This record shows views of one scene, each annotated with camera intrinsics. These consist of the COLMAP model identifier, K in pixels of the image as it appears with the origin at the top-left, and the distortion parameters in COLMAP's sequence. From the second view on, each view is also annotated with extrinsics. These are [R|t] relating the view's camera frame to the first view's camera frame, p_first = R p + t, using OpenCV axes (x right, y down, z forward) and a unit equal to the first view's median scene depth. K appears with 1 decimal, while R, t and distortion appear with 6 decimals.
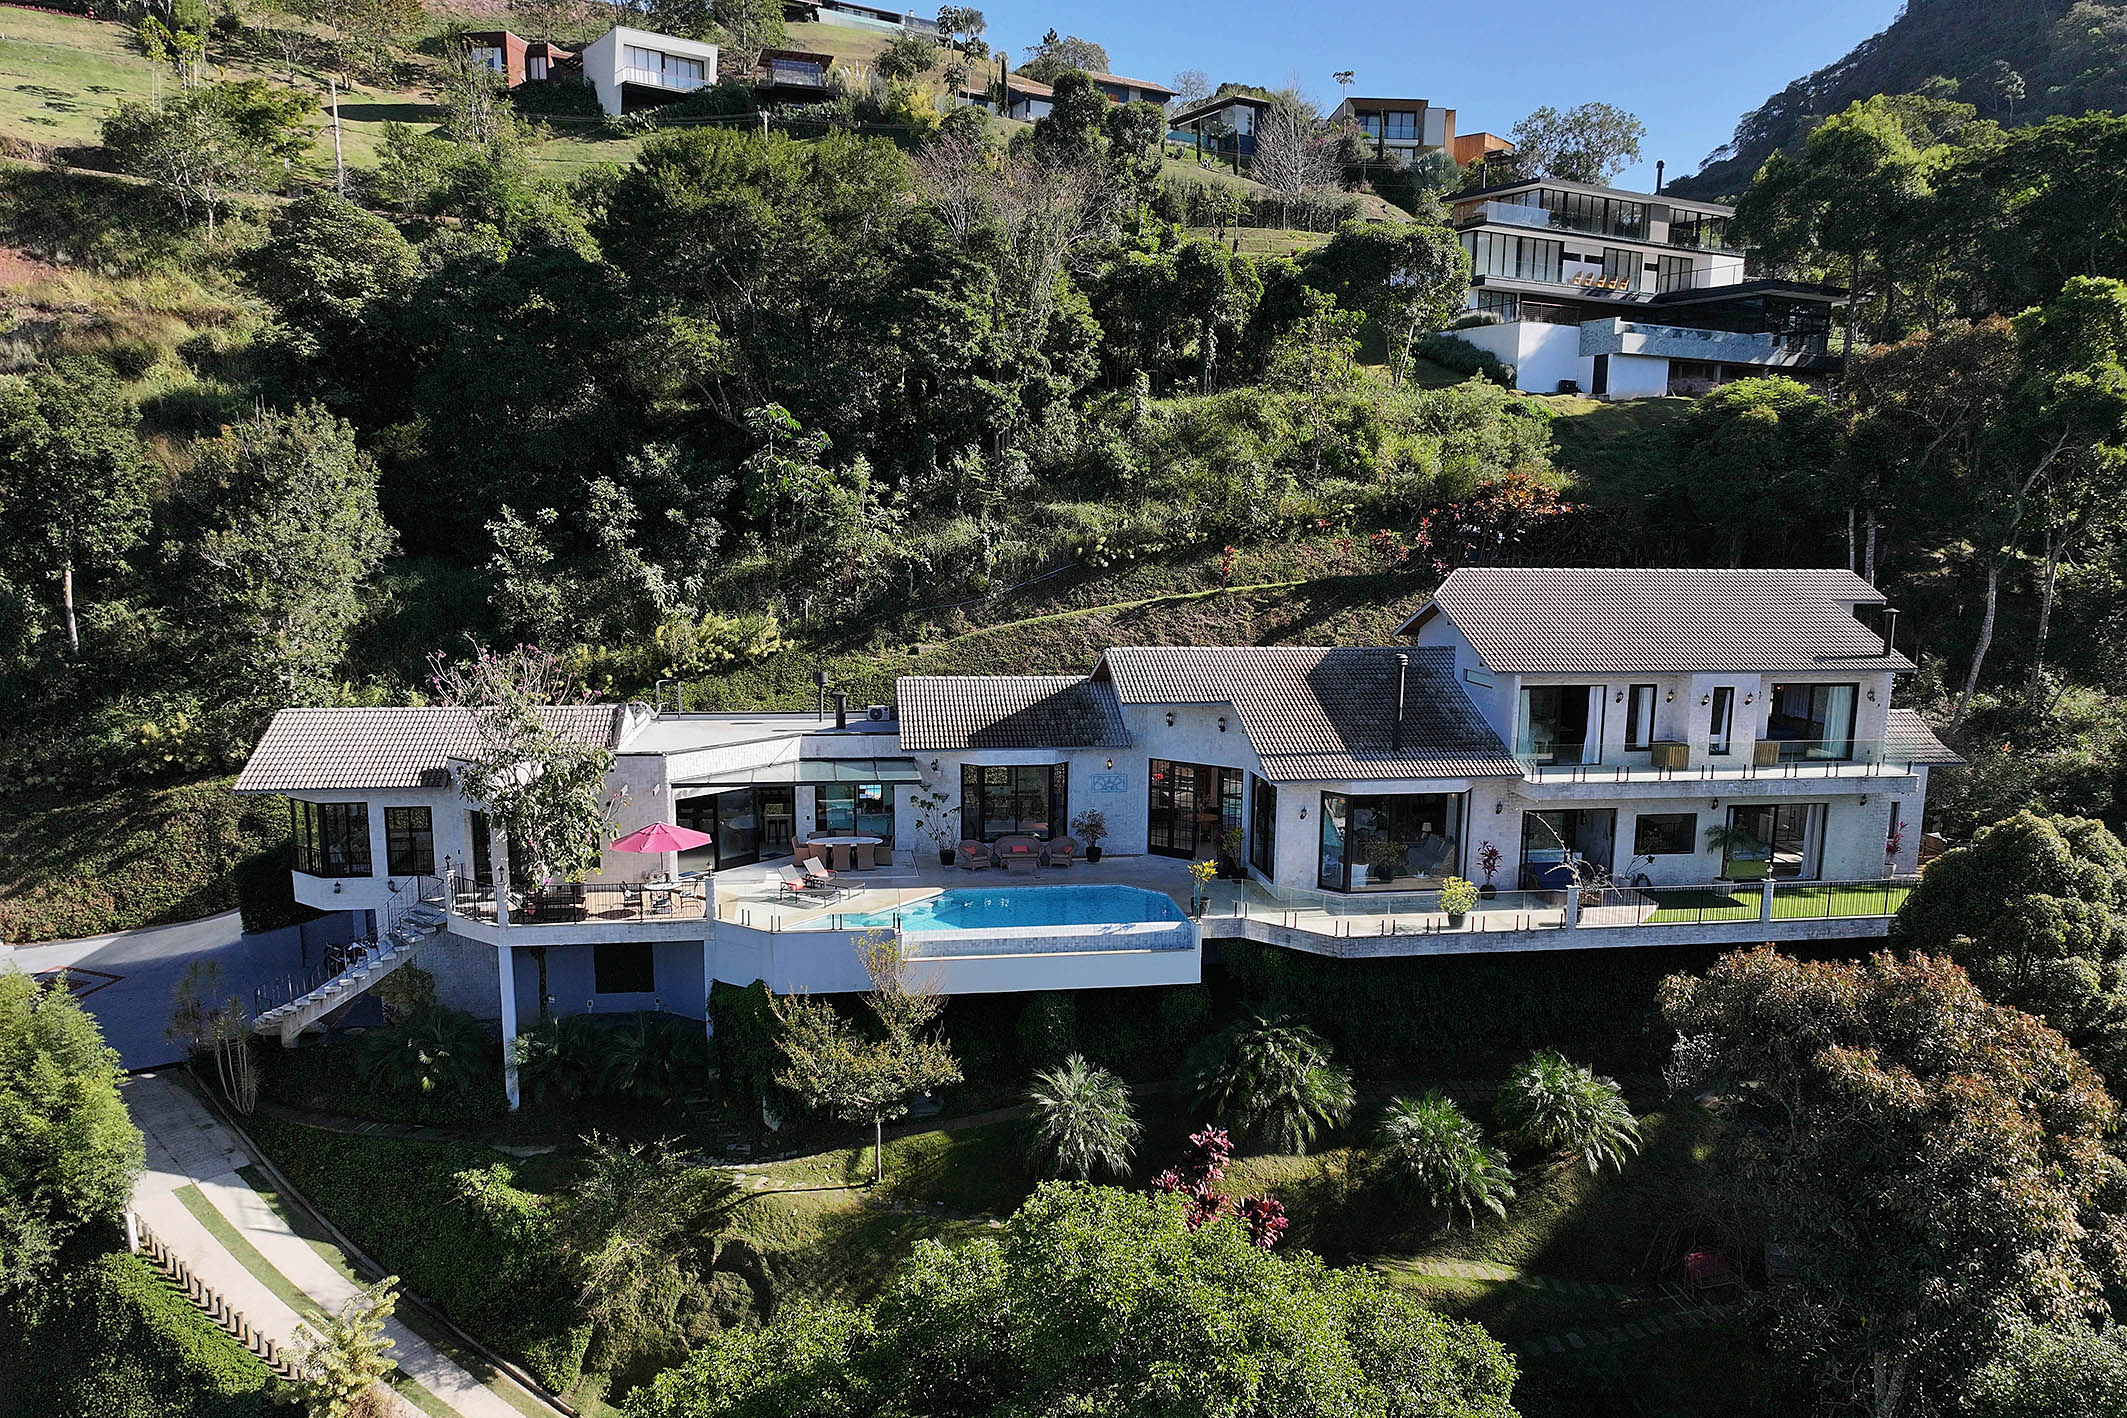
lens RADIAL K [[1470.9, 0, 1063.2], [0, 1470.9, 773.0], [0, 0, 1]] dist [0.005990, 0.001550]
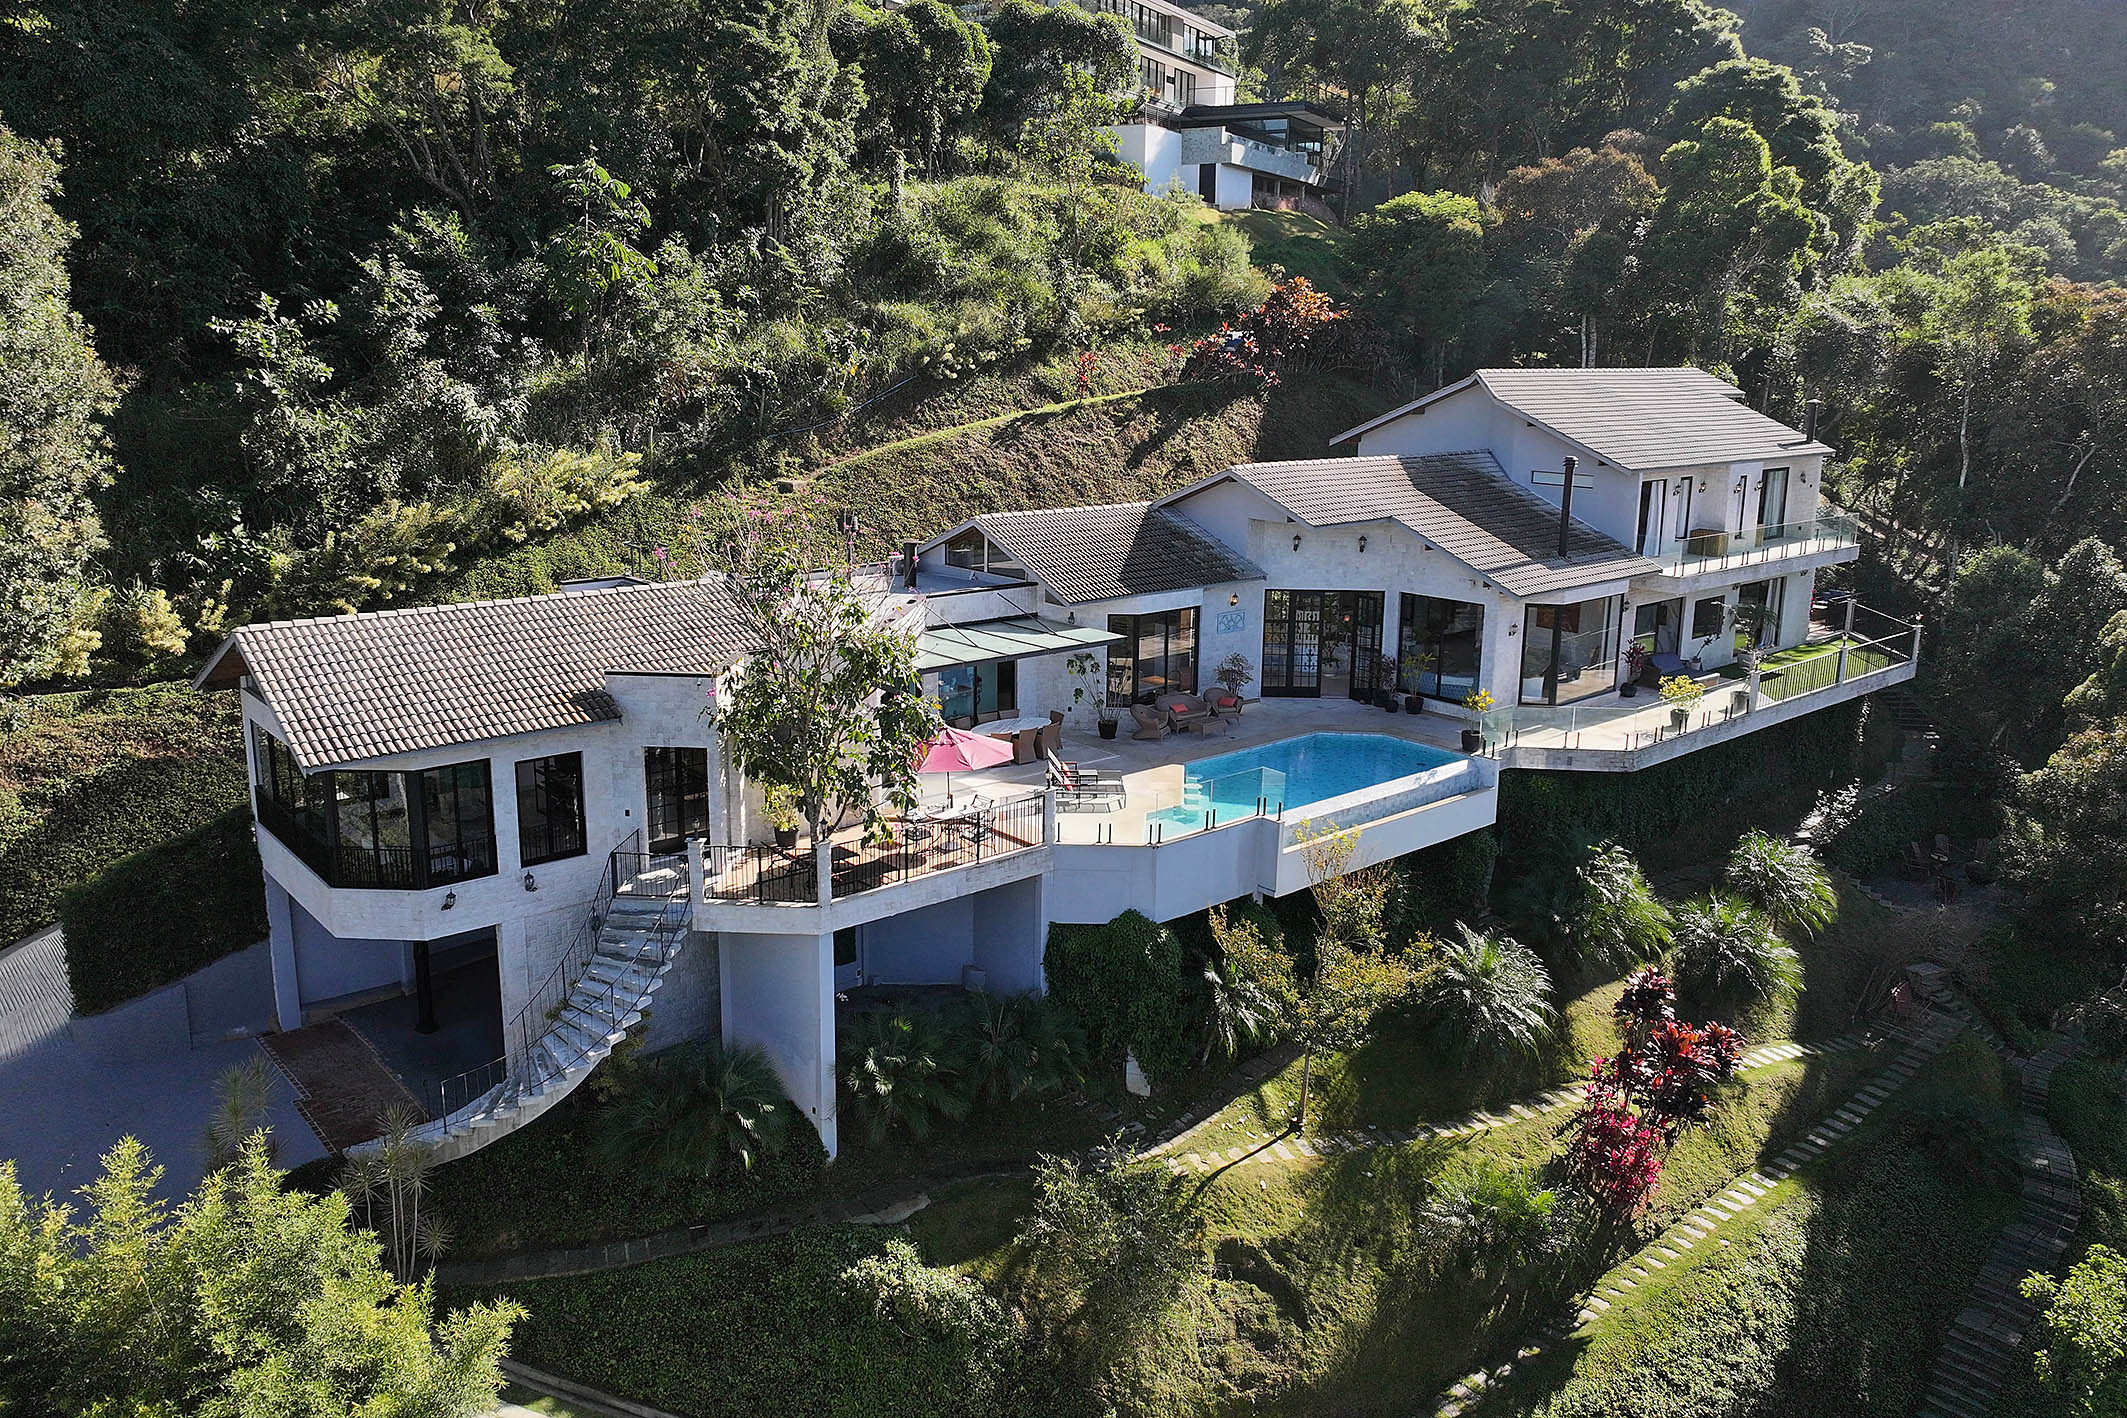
lens RADIAL K [[1538.8, 0, 1059.8], [0, 1538.8, 667.3], [0, 0, 1]] dist [0.004172, 0.000958]
pose [[0.848439, -0.110981, 0.517527, -0.535302], [0.091255, 0.993800, 0.063510, -0.033772], [-0.521367, -0.006657, 0.853307, 0.277097]]
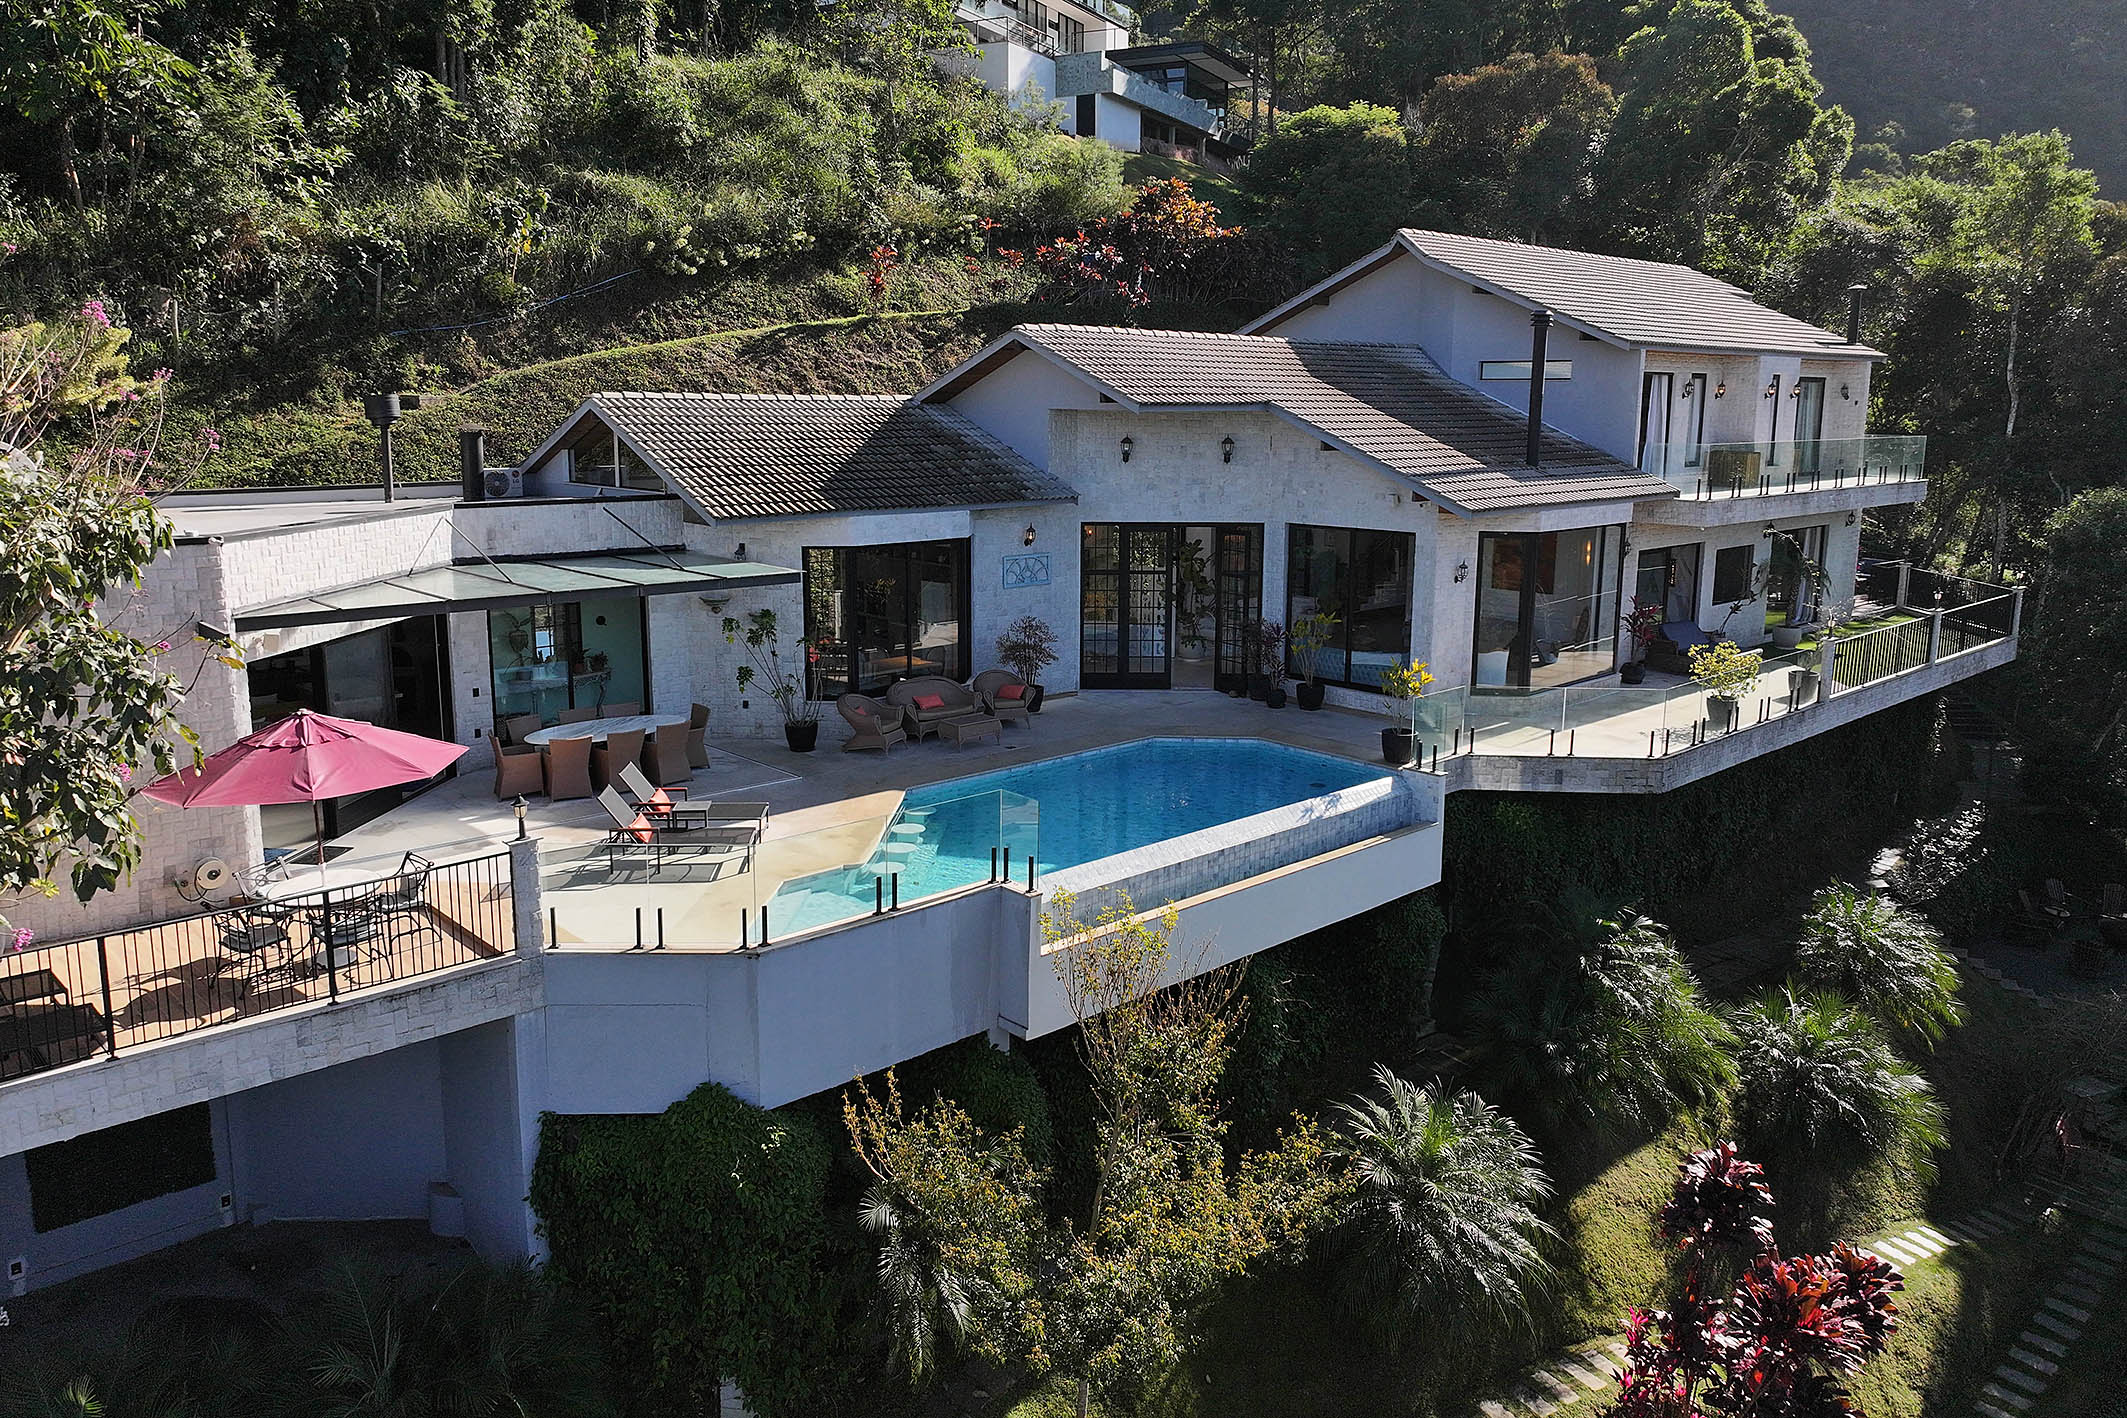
lens RADIAL K [[1495.2, 0, 1063.9], [0, 1495.2, 654.6], [0, 0, 1]] dist [0.003922, 0.004517]
pose [[0.828977, -0.100334, 0.550209, -0.276547], [0.101996, 0.994400, 0.027661, 0.024728], [-0.549903, 0.033189, 0.834569, 0.522361]]
